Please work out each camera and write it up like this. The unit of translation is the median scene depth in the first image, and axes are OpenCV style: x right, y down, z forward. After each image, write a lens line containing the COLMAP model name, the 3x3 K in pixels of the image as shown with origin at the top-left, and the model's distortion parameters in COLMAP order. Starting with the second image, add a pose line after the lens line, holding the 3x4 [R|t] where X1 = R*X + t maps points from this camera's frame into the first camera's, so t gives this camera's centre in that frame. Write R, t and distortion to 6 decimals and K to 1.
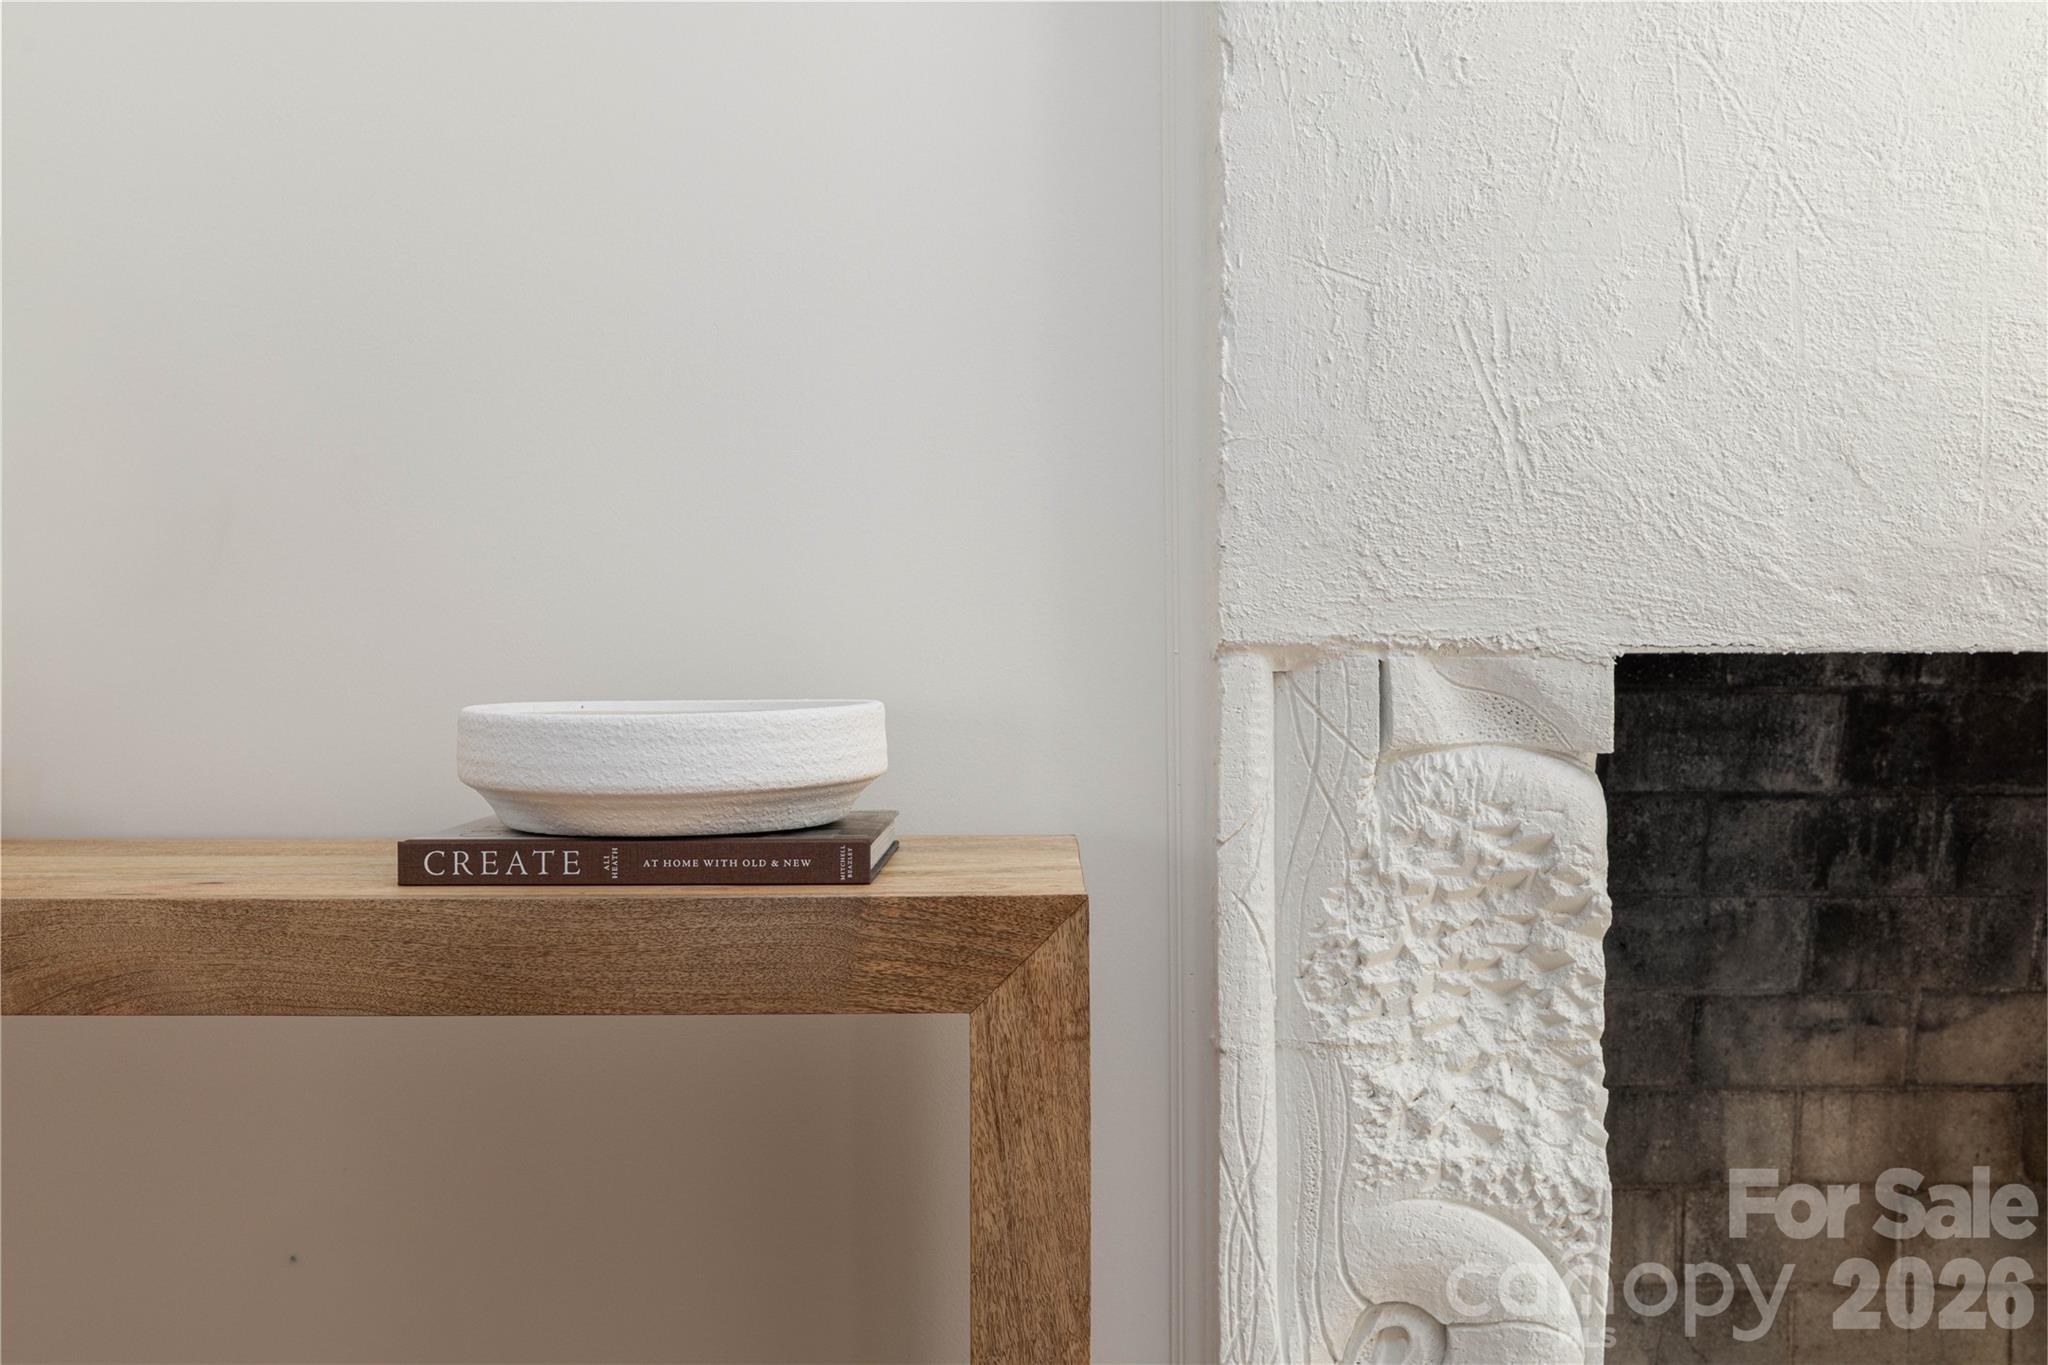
lens RADIAL K [[1986.6, 0, 1031.6], [0, 1986.6, 686.1], [0, 0, 1]] dist [-0.004345, 0.000000]
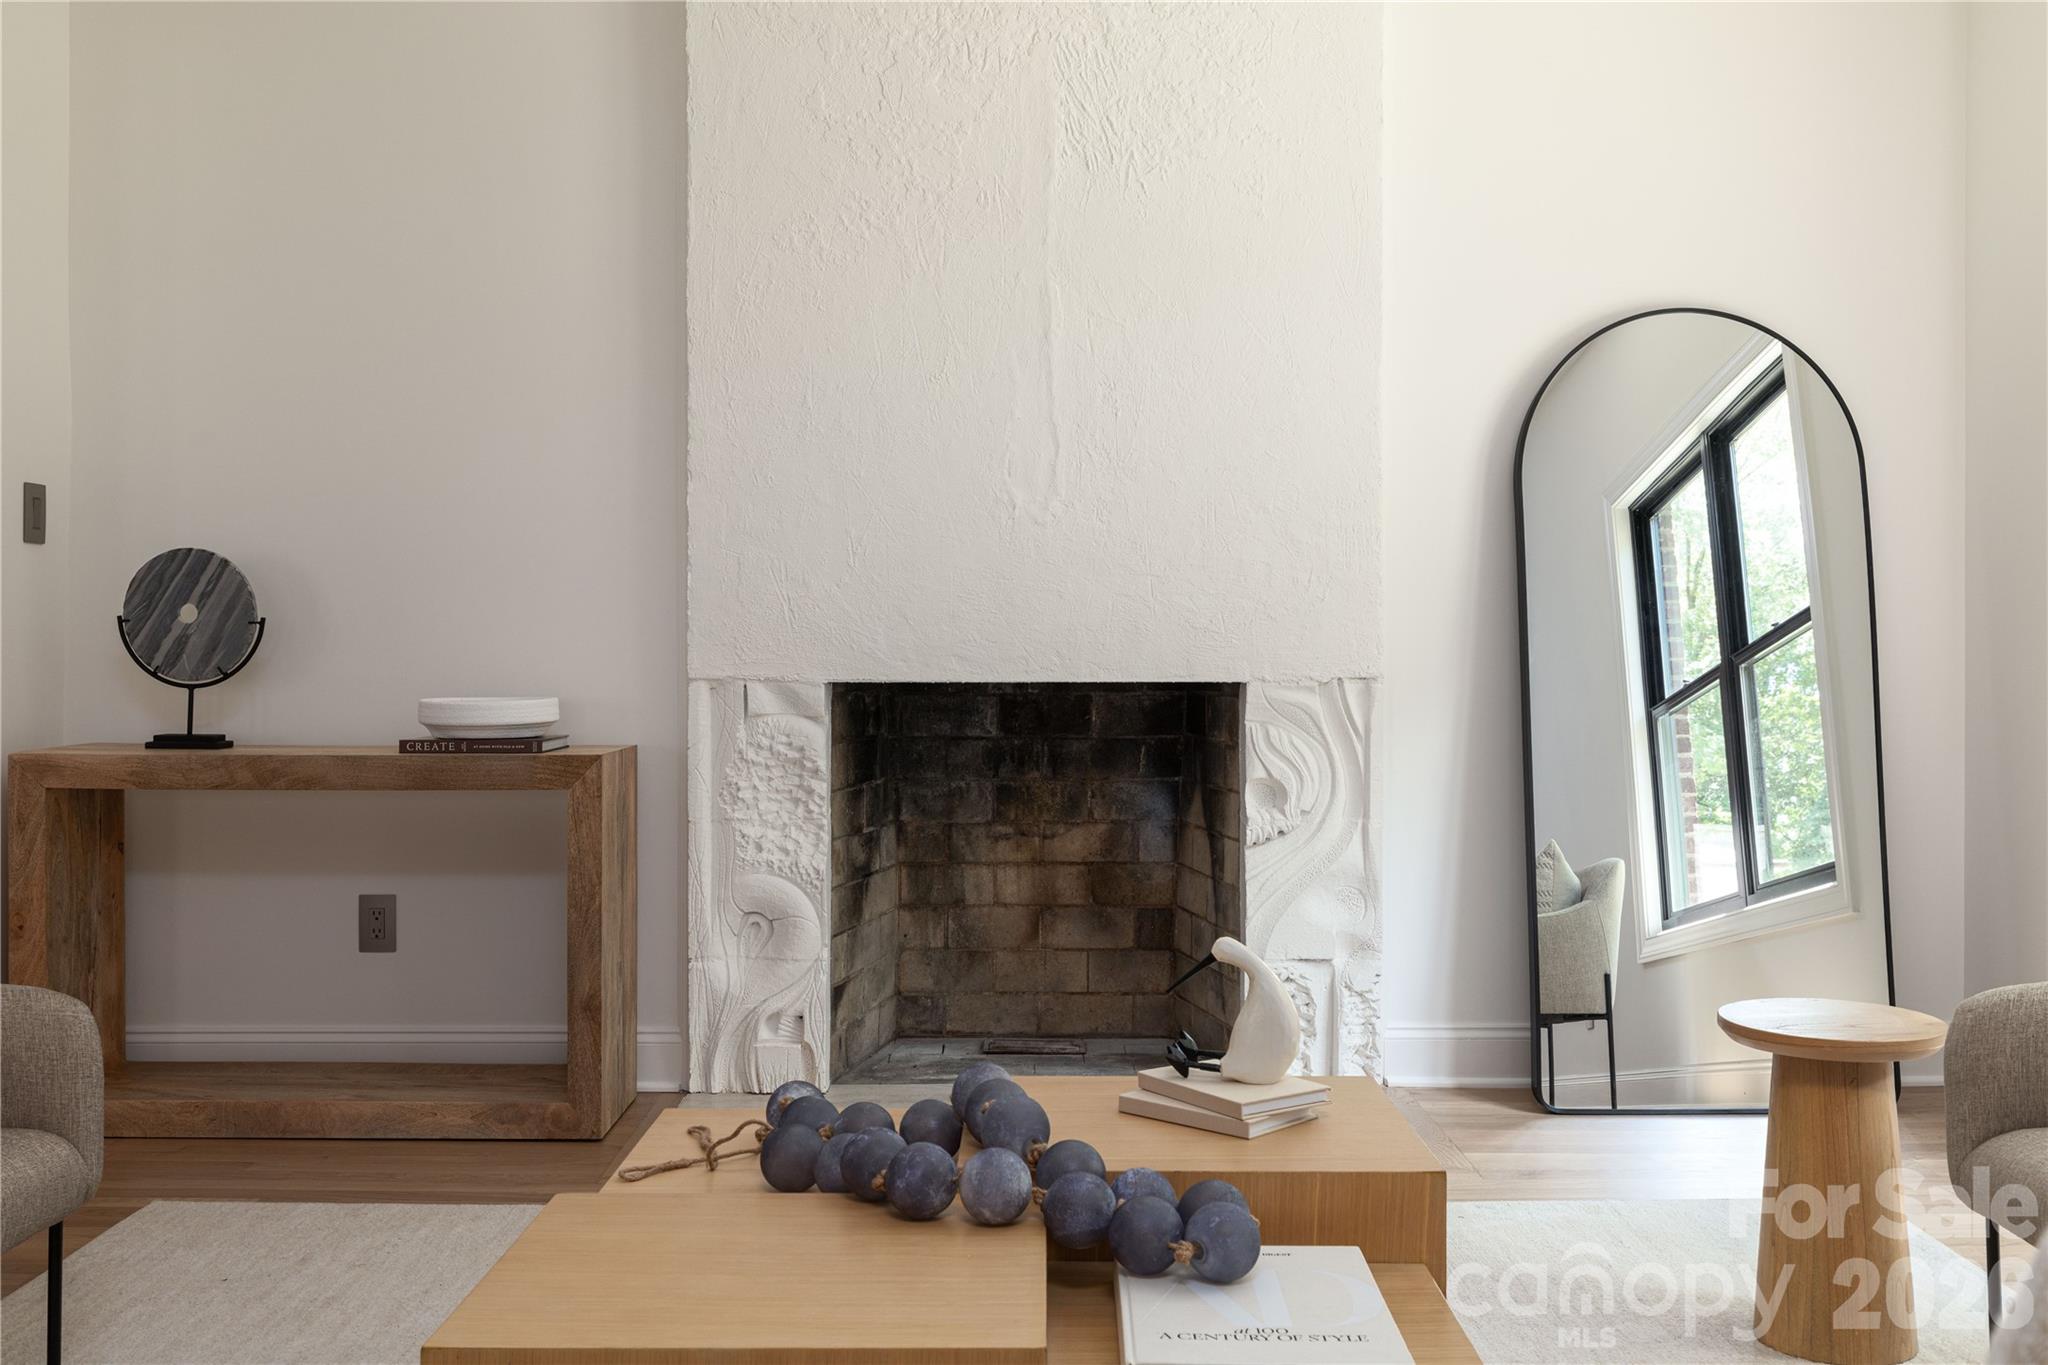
lens RADIAL K [[1905.0, 0, 1037.6], [0, 1905.0, 642.9], [0, 0, 1]] dist [0.015926, 0.000000]
pose [[0.999913, 0.003647, 0.012694, 0.558110], [-0.003366, 0.999752, -0.022028, -0.013377], [-0.012771, 0.021984, 0.999677, -1.741213]]
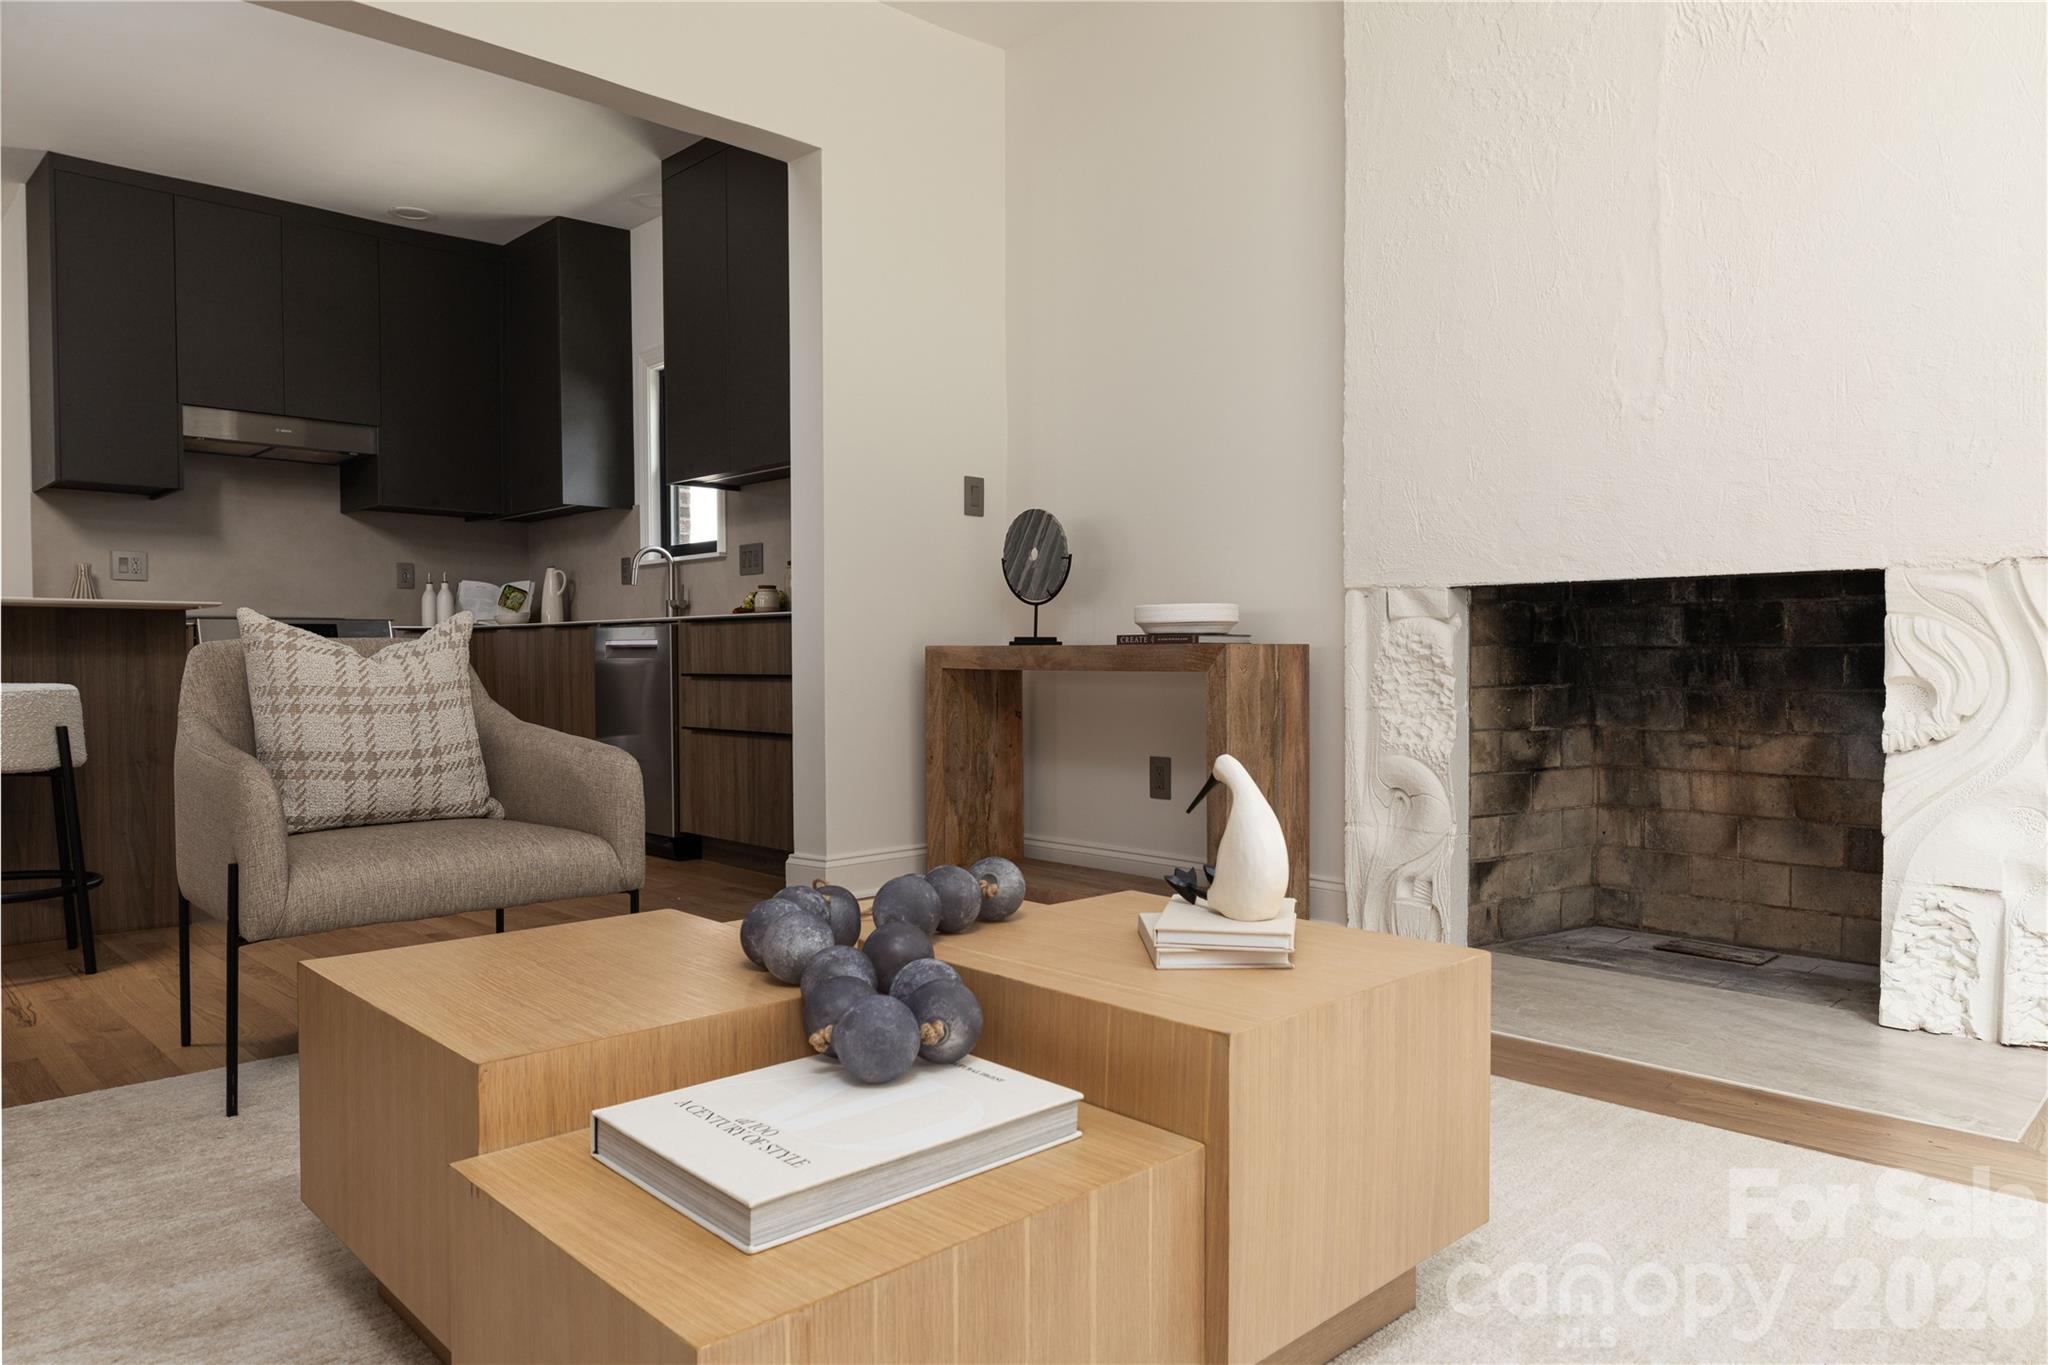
lens RADIAL K [[1312.5, 0, 1057.4], [0, 1312.5, 689.3], [0, 0, 1]] dist [0.001271, -0.006169]
pose [[0.709166, 0.019090, -0.704783, 1.326272], [-0.017817, 0.999799, 0.009153, 0.139687], [0.704817, 0.006067, 0.709364, -0.942796]]
